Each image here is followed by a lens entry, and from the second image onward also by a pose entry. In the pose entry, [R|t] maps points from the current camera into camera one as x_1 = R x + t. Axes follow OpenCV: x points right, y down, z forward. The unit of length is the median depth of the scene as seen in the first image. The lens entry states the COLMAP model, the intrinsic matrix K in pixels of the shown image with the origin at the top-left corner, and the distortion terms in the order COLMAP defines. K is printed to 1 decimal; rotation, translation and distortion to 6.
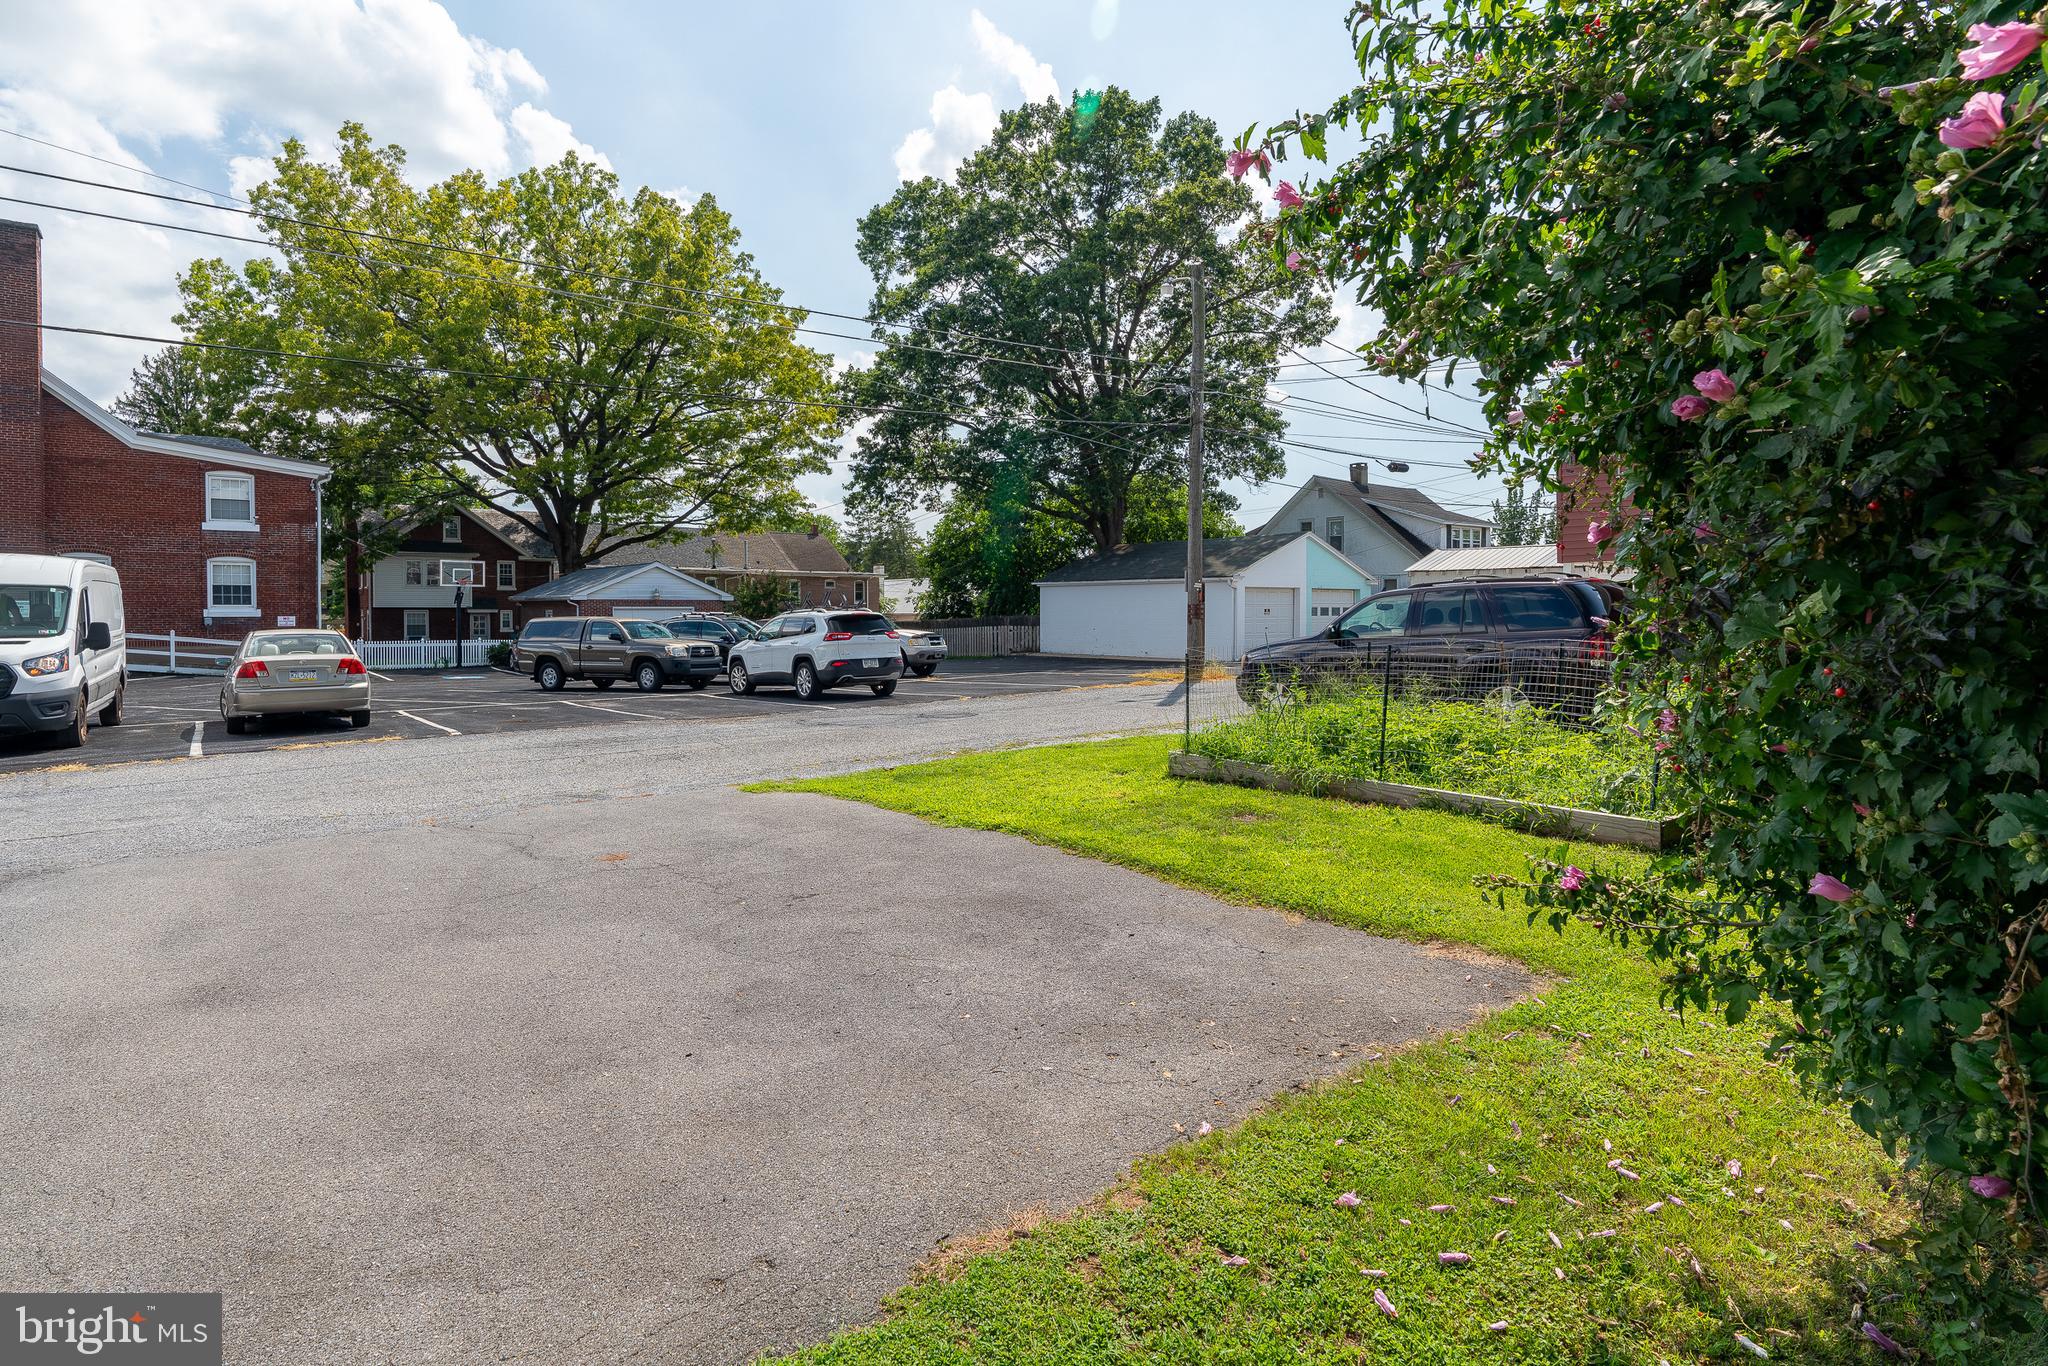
lens RADIAL K [[1007.8, 0, 1014.7], [0, 1007.8, 662.9], [0, 0, 1]] dist [-0.005339, 0.000985]
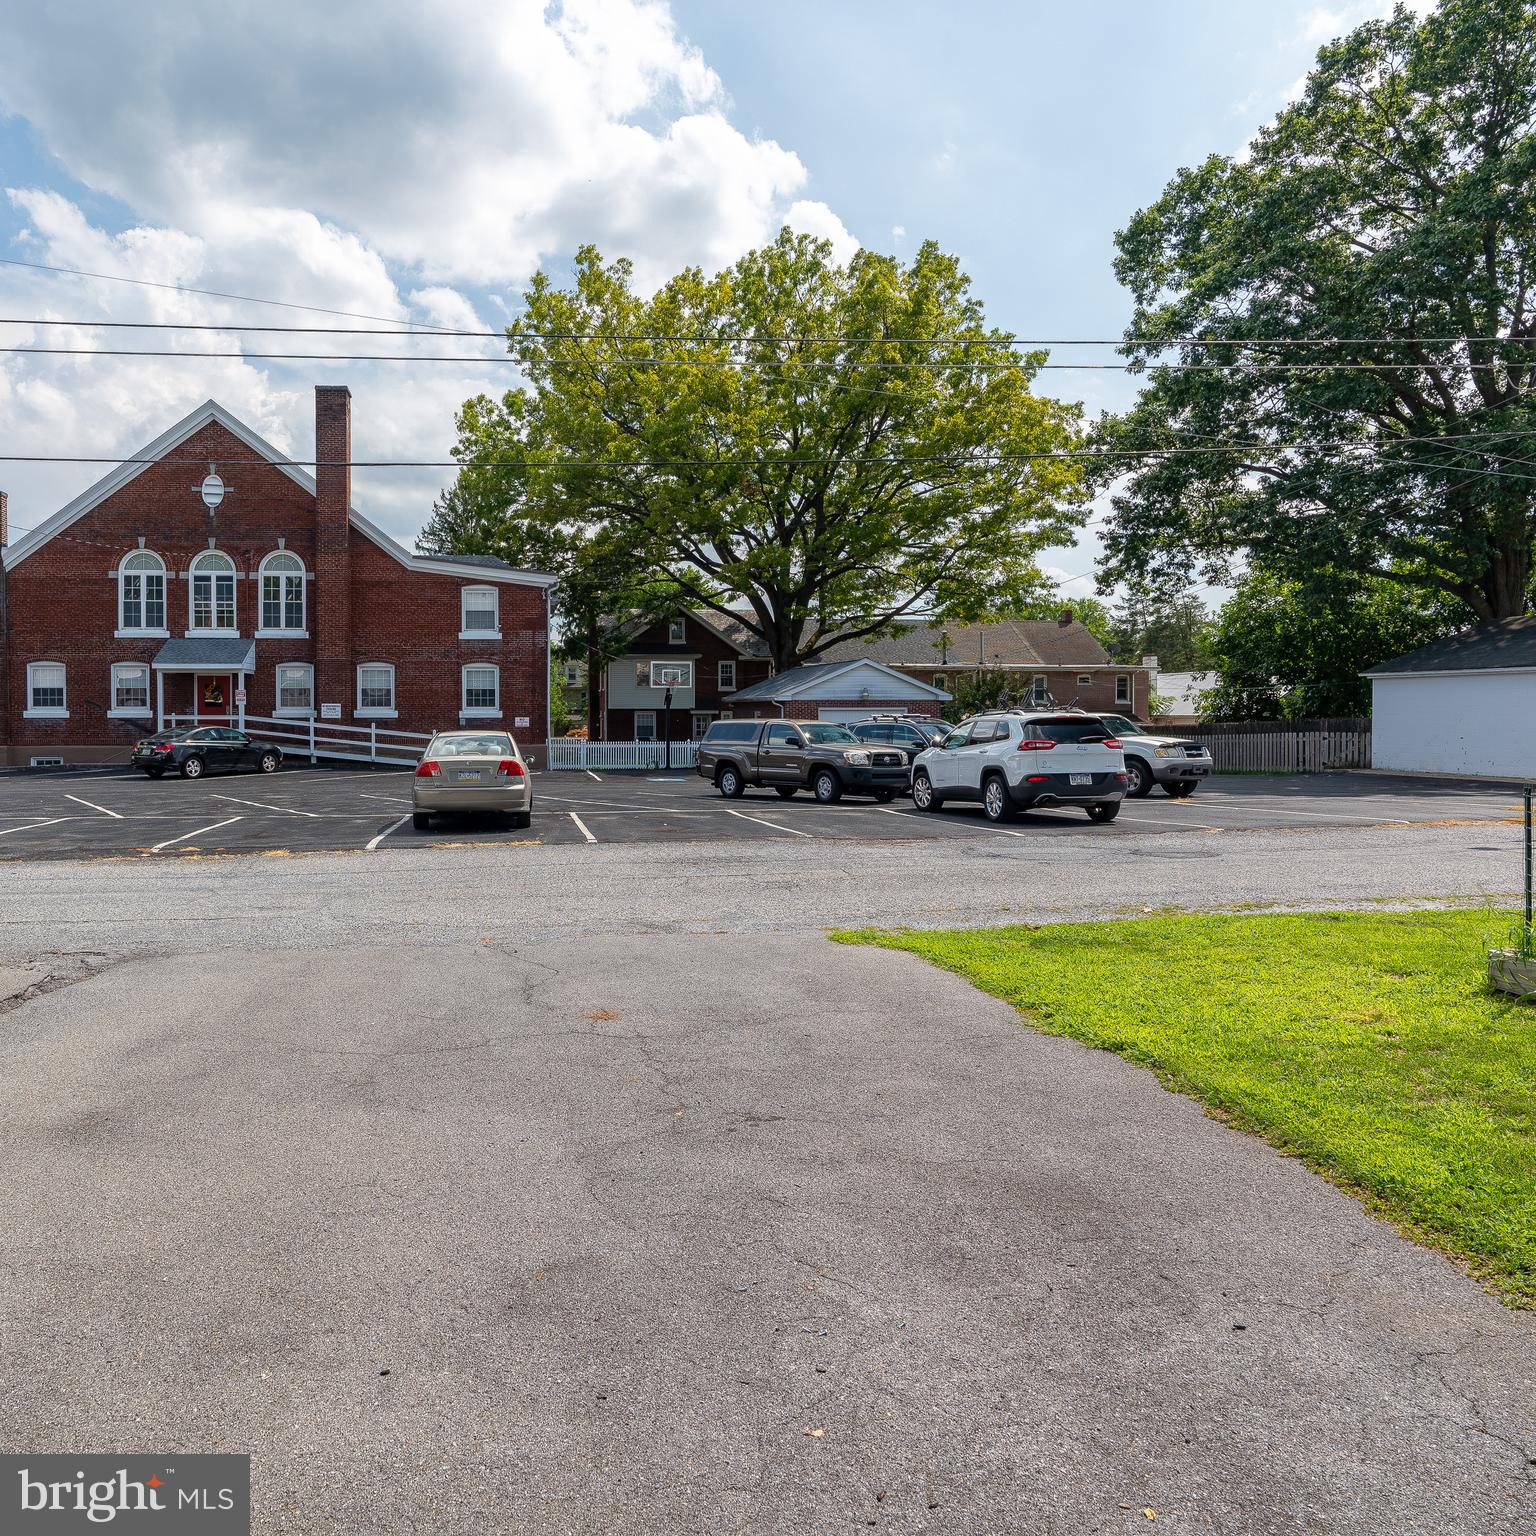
lens RADIAL K [[1049.6, 0, 767.9], [0, 1049.6, 753.2], [0, 0, 1]] dist [-0.024565, 0.017224]
pose [[0.843805, 0.021359, -0.536224, 0.076269], [-0.027322, 0.999622, -0.003177, -0.009342], [0.535954, 0.017332, 0.844070, 0.157170]]
